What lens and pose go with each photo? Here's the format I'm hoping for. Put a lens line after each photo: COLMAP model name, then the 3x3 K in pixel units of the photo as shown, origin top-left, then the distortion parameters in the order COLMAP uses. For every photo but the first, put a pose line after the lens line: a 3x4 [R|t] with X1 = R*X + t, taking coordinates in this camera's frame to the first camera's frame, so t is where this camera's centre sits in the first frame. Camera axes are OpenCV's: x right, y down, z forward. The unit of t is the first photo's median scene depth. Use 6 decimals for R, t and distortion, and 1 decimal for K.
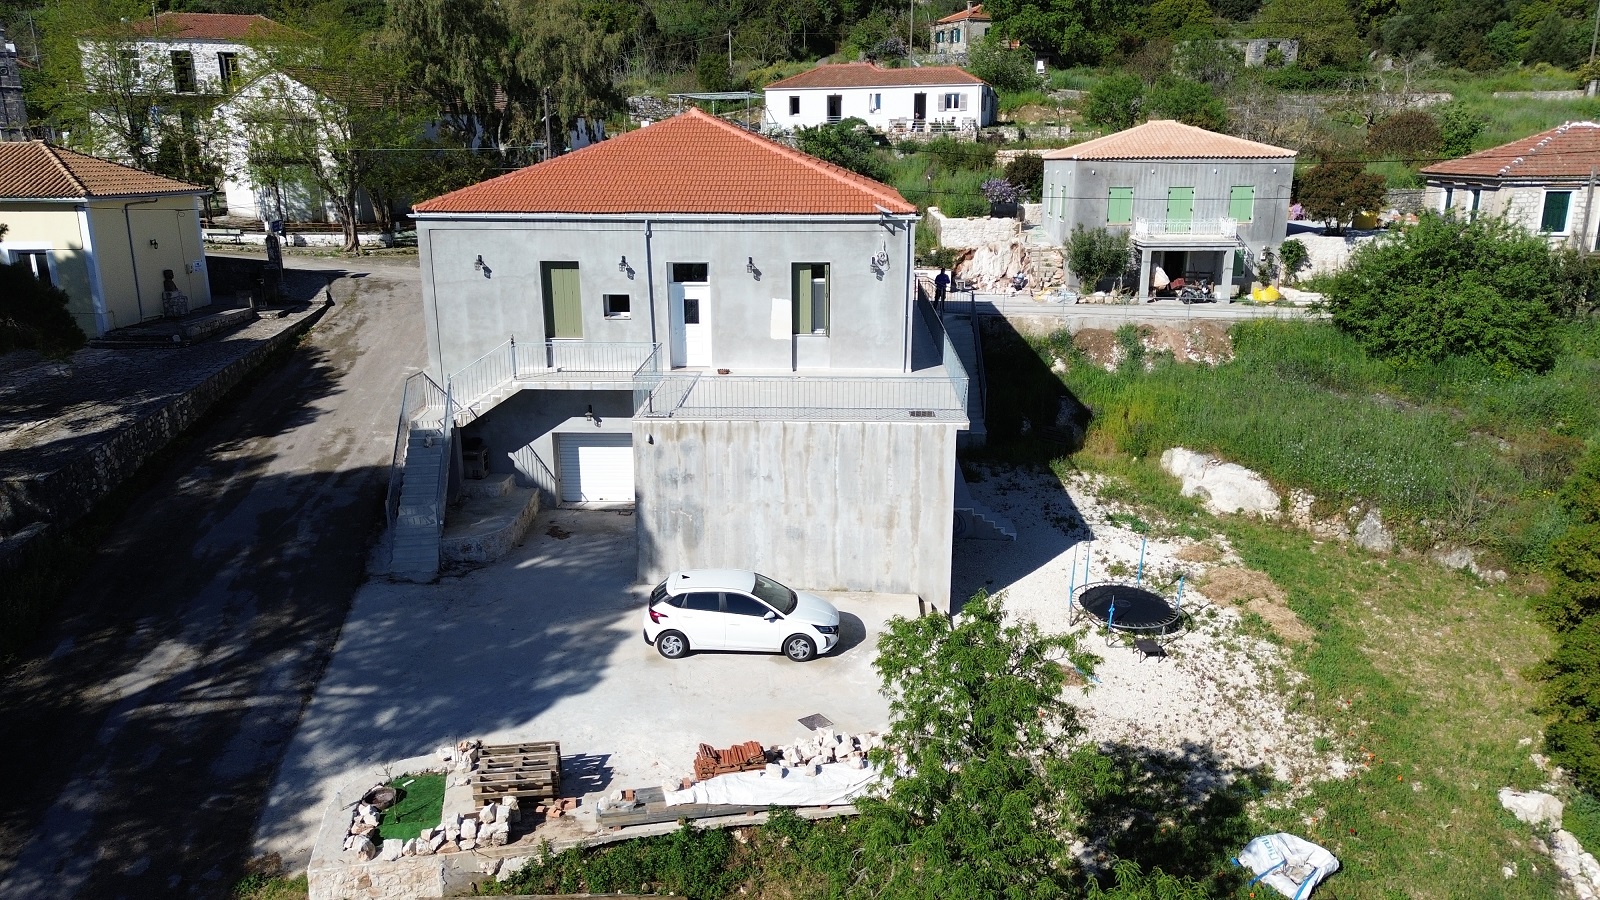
lens RADIAL K [[1121.4, 0, 800.0], [0, 1121.4, 450.0], [0, 0, 1]] dist [0.115066, -0.140288]
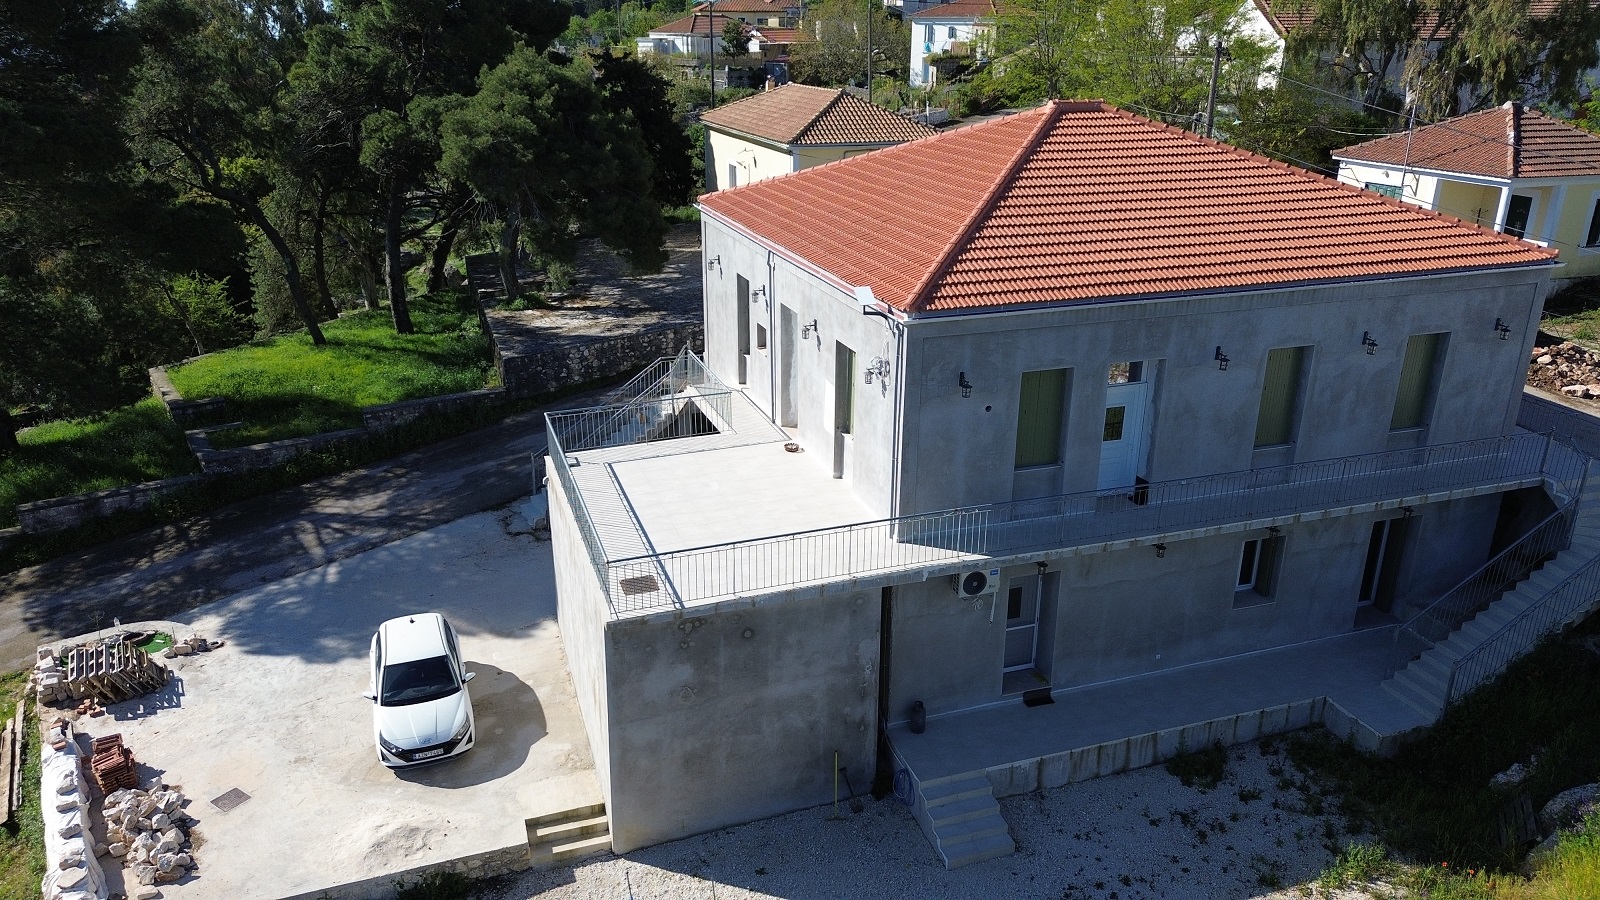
lens RADIAL K [[1122.3, 0, 797.5], [0, 1122.3, 455.0], [0, 0, 1]] dist [0.090087, -0.093921]
pose [[0.361693, 0.334943, -0.870052, 0.644889], [-0.241933, 0.934986, 0.259365, -0.279137], [0.900359, 0.116684, 0.419212, 0.676183]]
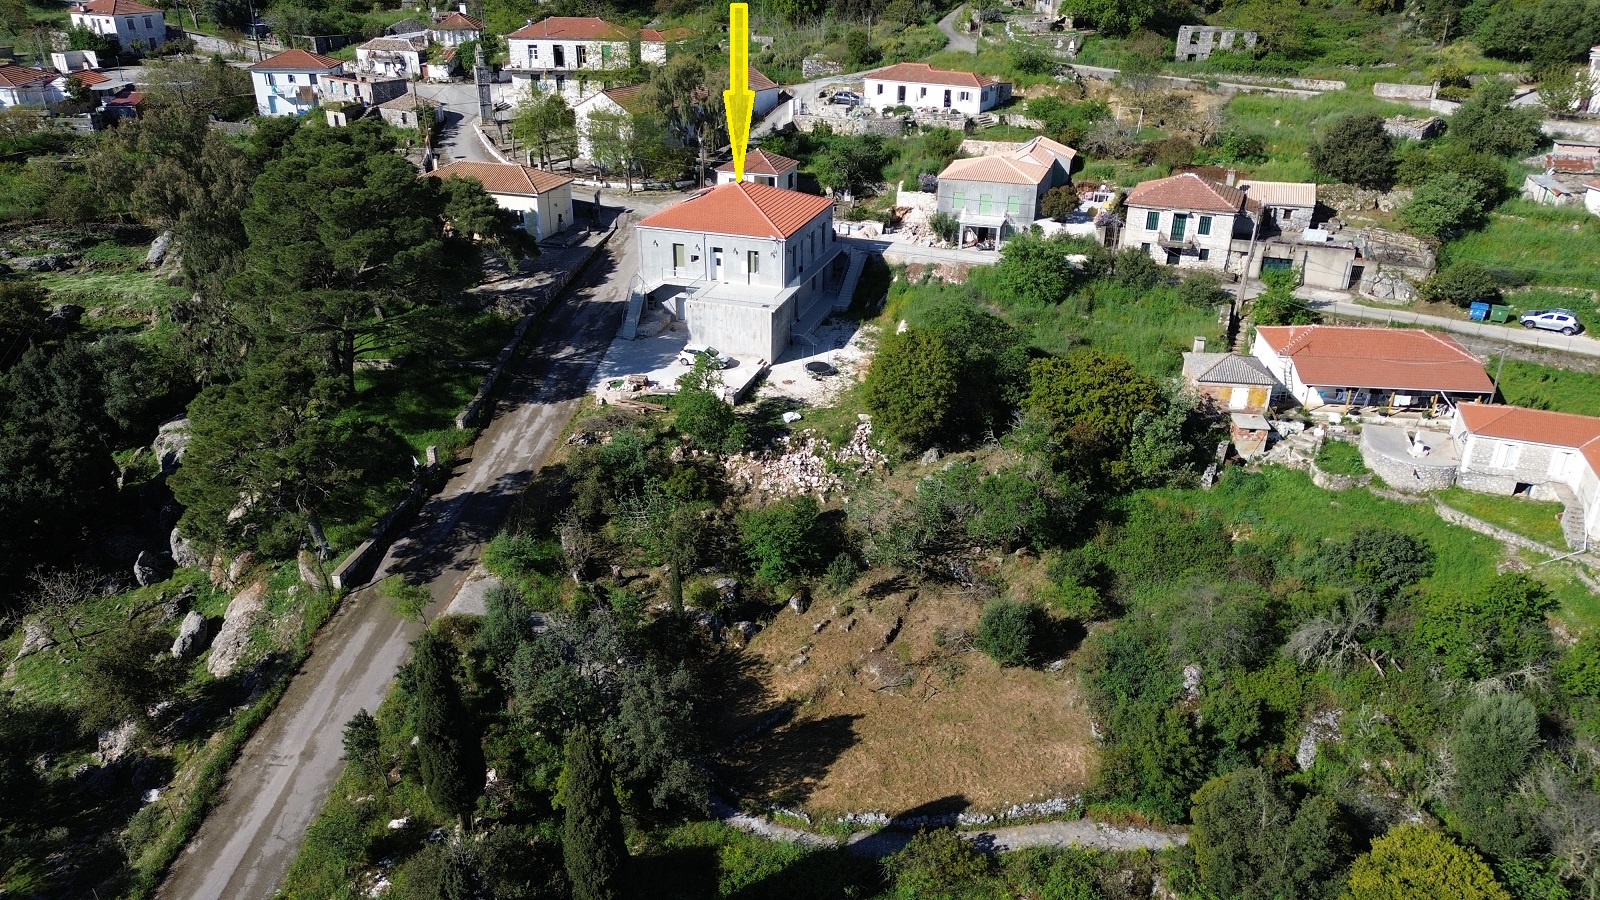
lens RADIAL K [[1122.3, 0, 797.5], [0, 1122.3, 455.0], [0, 0, 1]] dist [0.090087, -0.093921]
pose [[0.963899, 0.124228, -0.235512, 0.929657], [-0.078994, 0.978090, 0.192616, -0.222355], [0.254280, -0.167058, 0.952593, -2.027363]]
